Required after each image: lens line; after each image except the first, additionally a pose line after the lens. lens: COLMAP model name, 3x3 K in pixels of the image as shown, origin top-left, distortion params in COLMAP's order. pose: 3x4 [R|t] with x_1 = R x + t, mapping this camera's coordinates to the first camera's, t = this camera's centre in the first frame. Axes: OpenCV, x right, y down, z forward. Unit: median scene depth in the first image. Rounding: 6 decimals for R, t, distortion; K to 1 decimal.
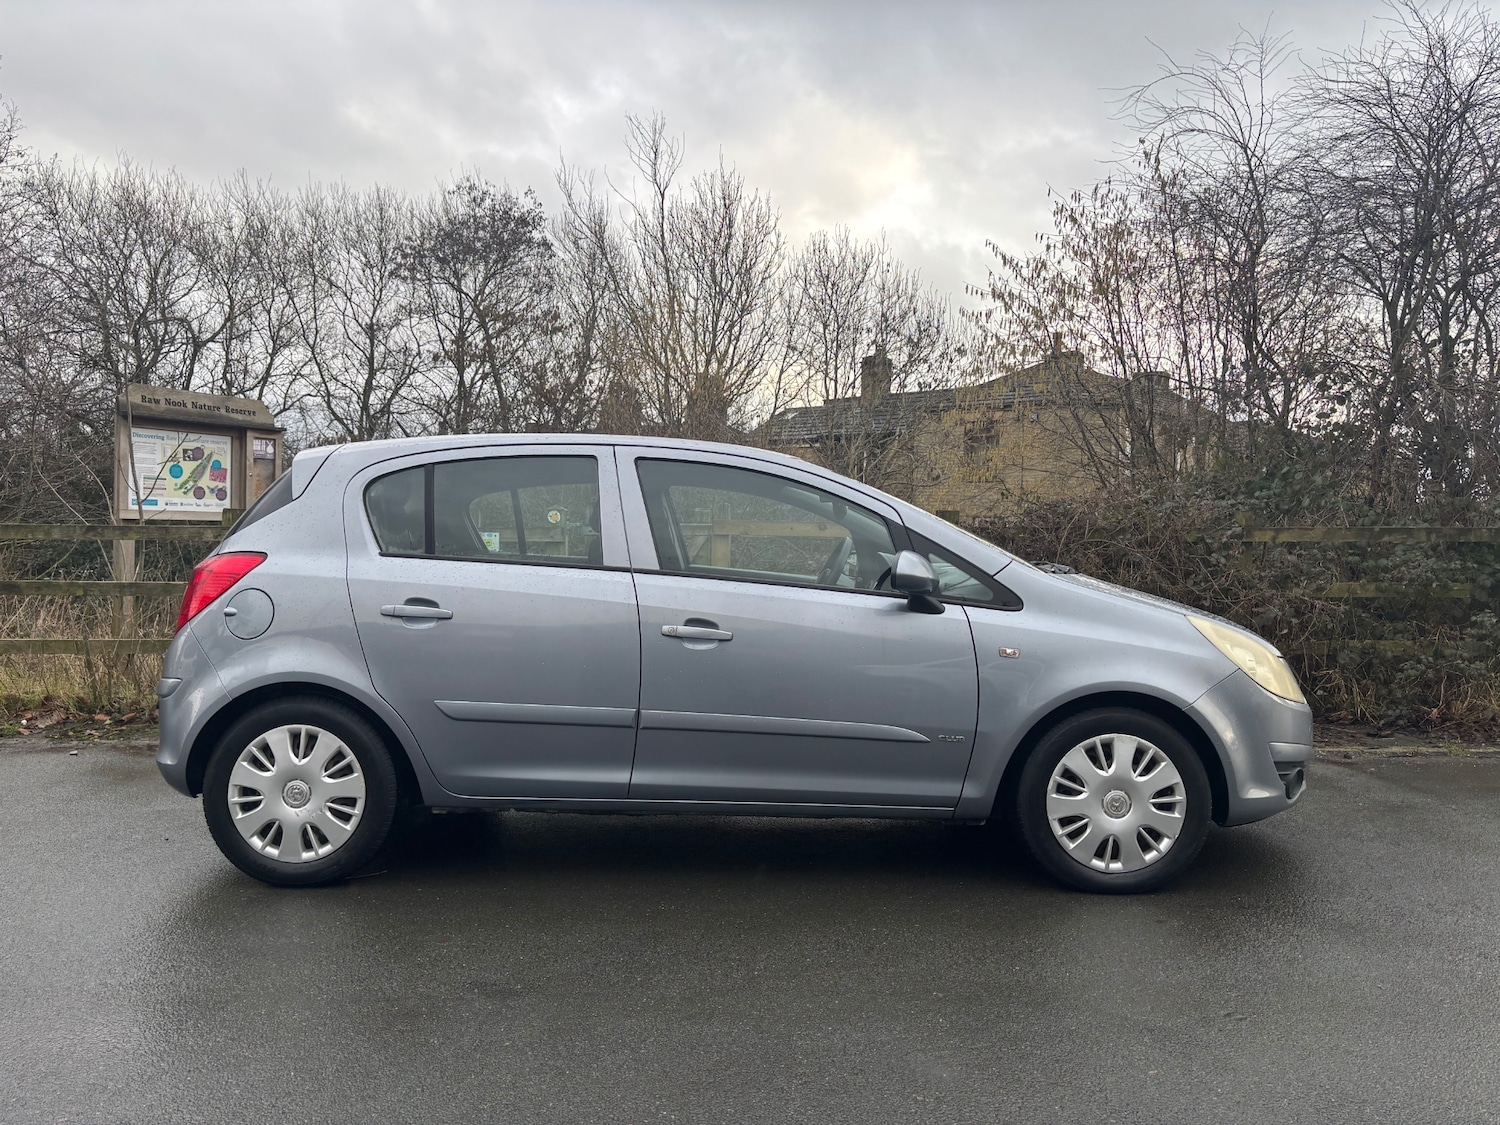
lens RADIAL K [[1133.6, 0, 743.6], [0, 1133.6, 555.8], [0, 0, 1]] dist [0.035157, -0.034356]
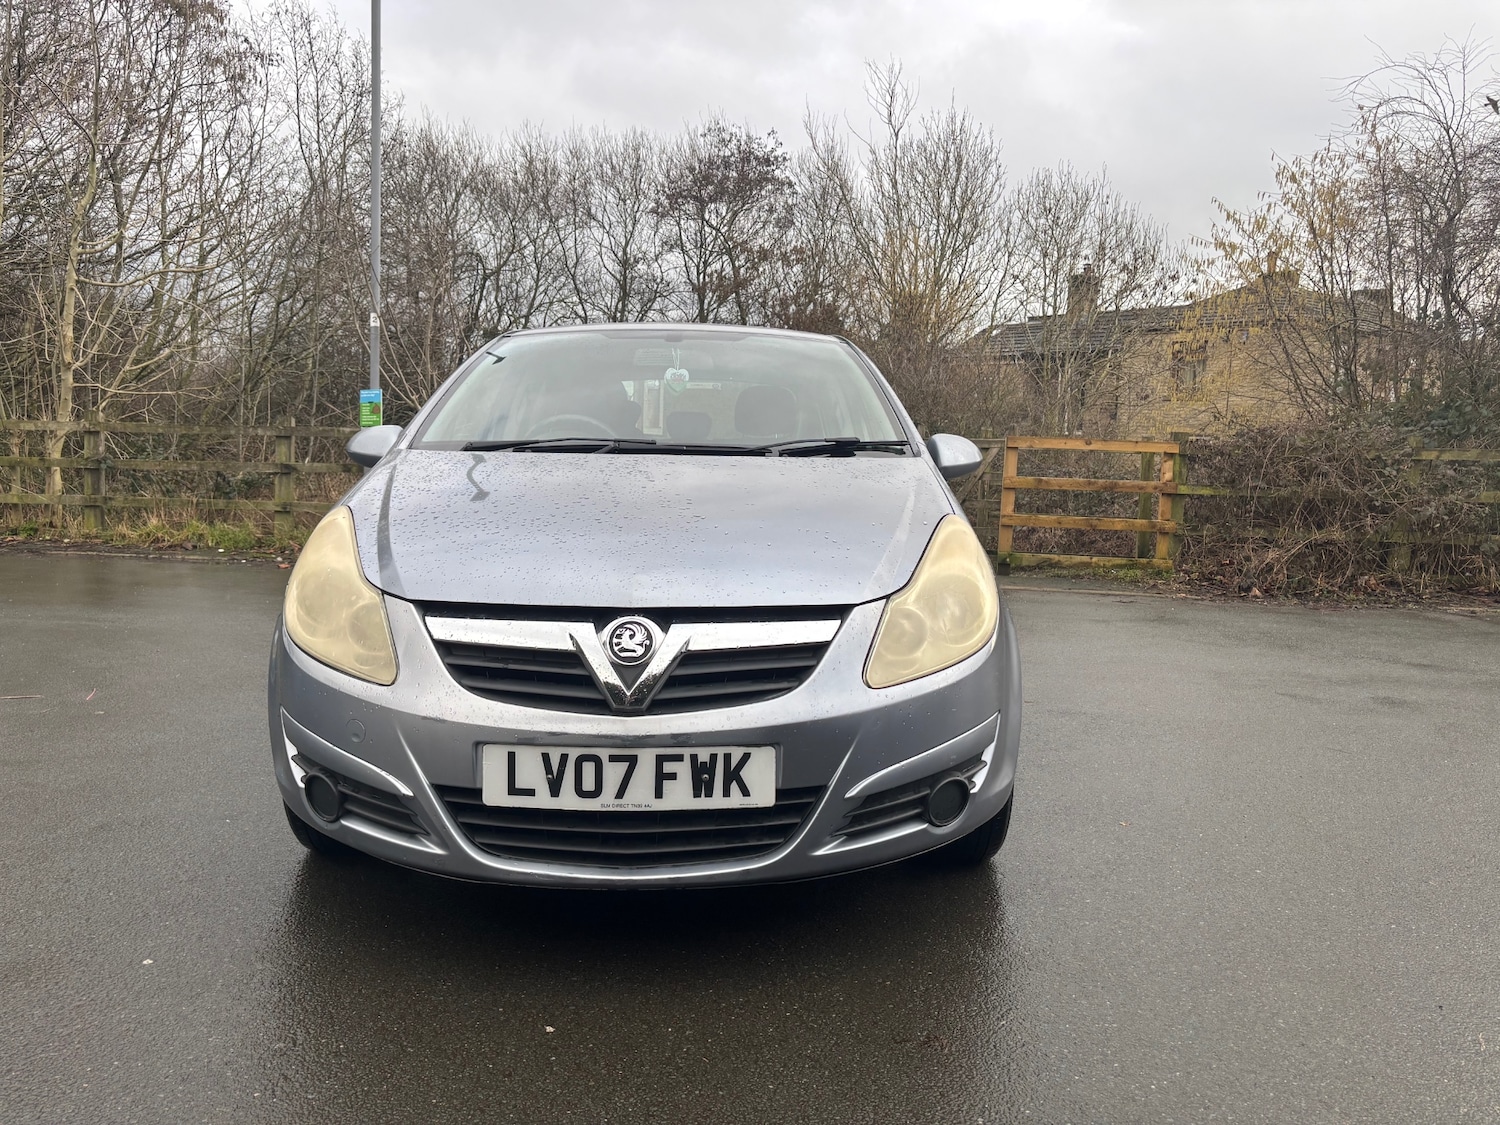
lens RADIAL K [[1133.6, 0, 738.0], [0, 1133.6, 558.6], [0, 0, 1]] dist [0.035157, -0.034356]
pose [[0.987453, 0.033093, -0.154405, -0.132269], [-0.020724, 0.996495, 0.081039, 0.011719], [0.156545, -0.076822, 0.984679, -0.455538]]
